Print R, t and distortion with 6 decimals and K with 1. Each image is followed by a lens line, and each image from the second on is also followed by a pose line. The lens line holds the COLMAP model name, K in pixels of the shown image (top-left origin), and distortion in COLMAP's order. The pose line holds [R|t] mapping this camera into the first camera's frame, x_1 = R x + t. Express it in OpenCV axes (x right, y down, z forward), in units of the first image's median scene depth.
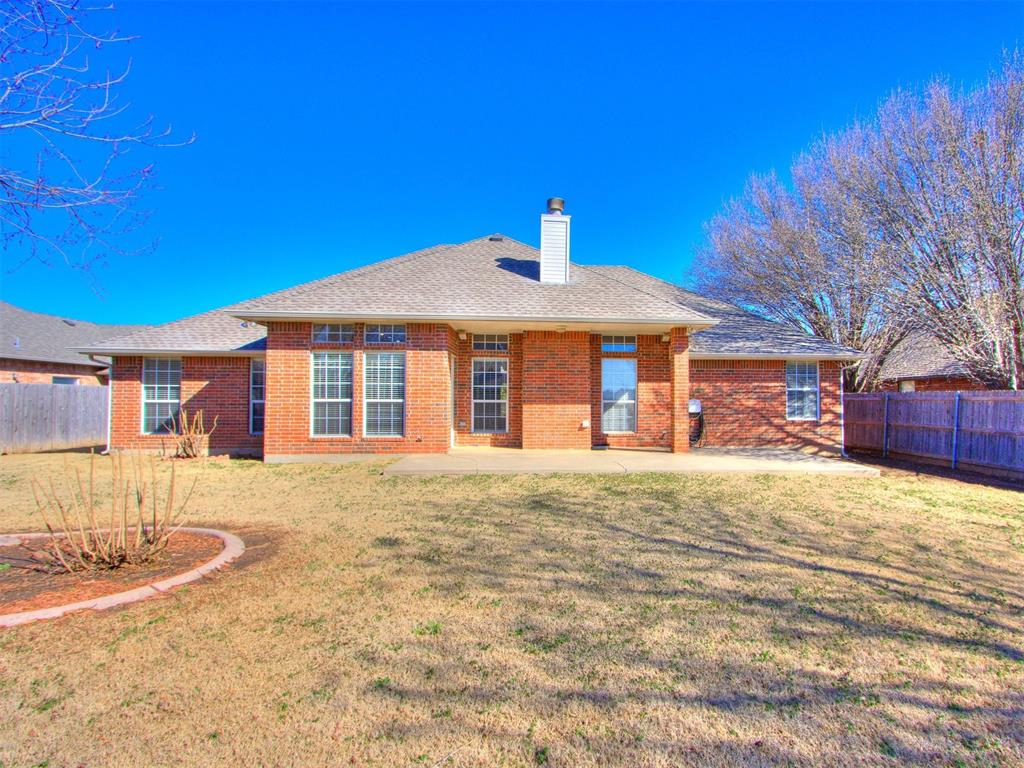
lens RADIAL K [[556.9, 0, 510.9], [0, 556.9, 395.1], [0, 0, 1]] dist [-0.031228, 0.001356]
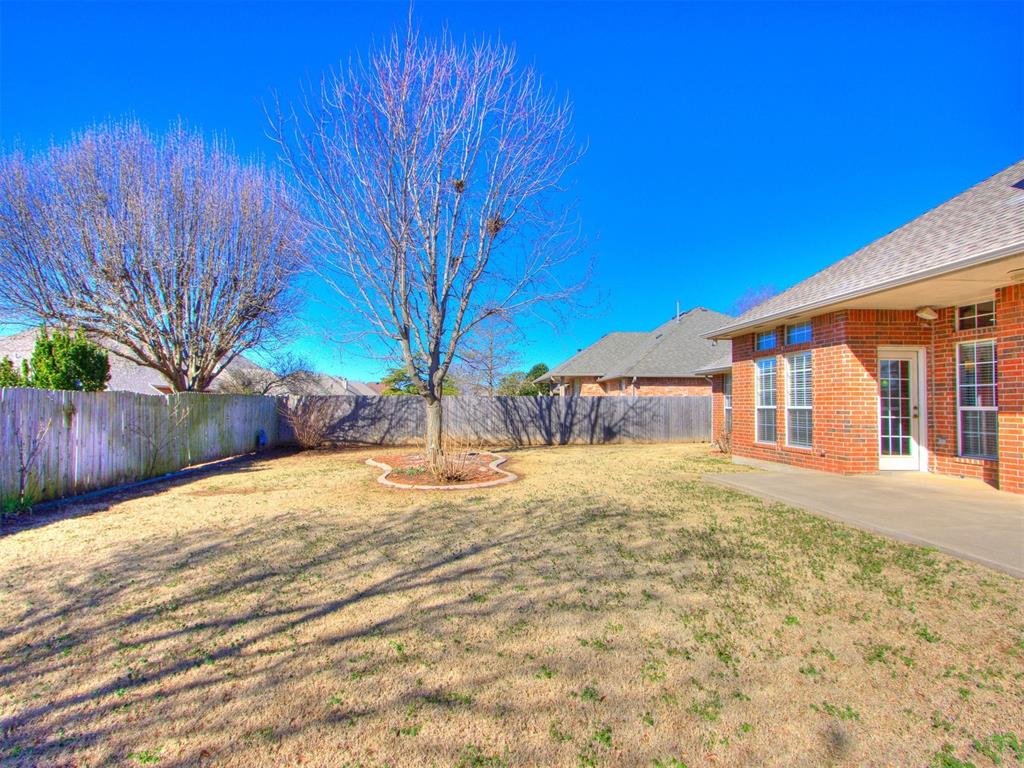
lens RADIAL K [[532.8, 0, 521.3], [0, 532.8, 394.1], [0, 0, 1]] dist [0.001766, 0.000035]
pose [[0.032194, -0.024536, -0.999180, 0.620265], [0.010186, 0.999655, -0.024219, 0.004489], [0.999430, -0.009398, 0.032432, 0.524581]]
